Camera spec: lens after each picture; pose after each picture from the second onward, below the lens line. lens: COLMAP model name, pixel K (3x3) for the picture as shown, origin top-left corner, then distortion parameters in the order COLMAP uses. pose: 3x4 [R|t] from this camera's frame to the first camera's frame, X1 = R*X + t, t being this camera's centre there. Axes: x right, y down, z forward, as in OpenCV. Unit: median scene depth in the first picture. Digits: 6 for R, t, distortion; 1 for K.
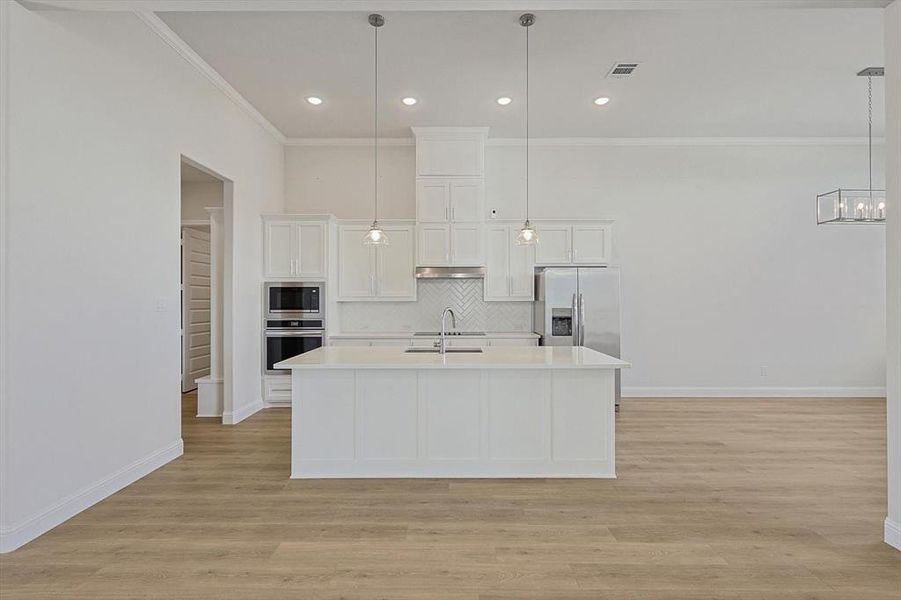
lens RADIAL K [[421.5, 0, 451.3], [0, 421.5, 297.8], [0, 0, 1]] dist [0.001264, 0.000414]
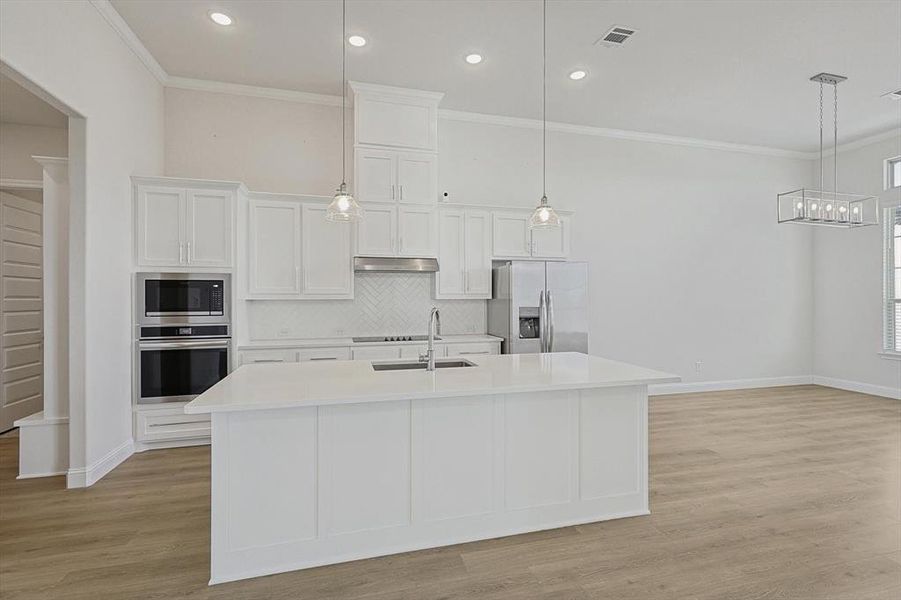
lens RADIAL K [[418.2, 0, 449.6], [0, 418.2, 296.9], [0, 0, 1]] dist [0.001442, 0.000081]
pose [[0.964944, 0.000158, 0.262456, -0.125405], [-0.000933, 0.999996, 0.002829, 0.000913], [-0.262455, -0.002975, 0.964940, 0.194875]]
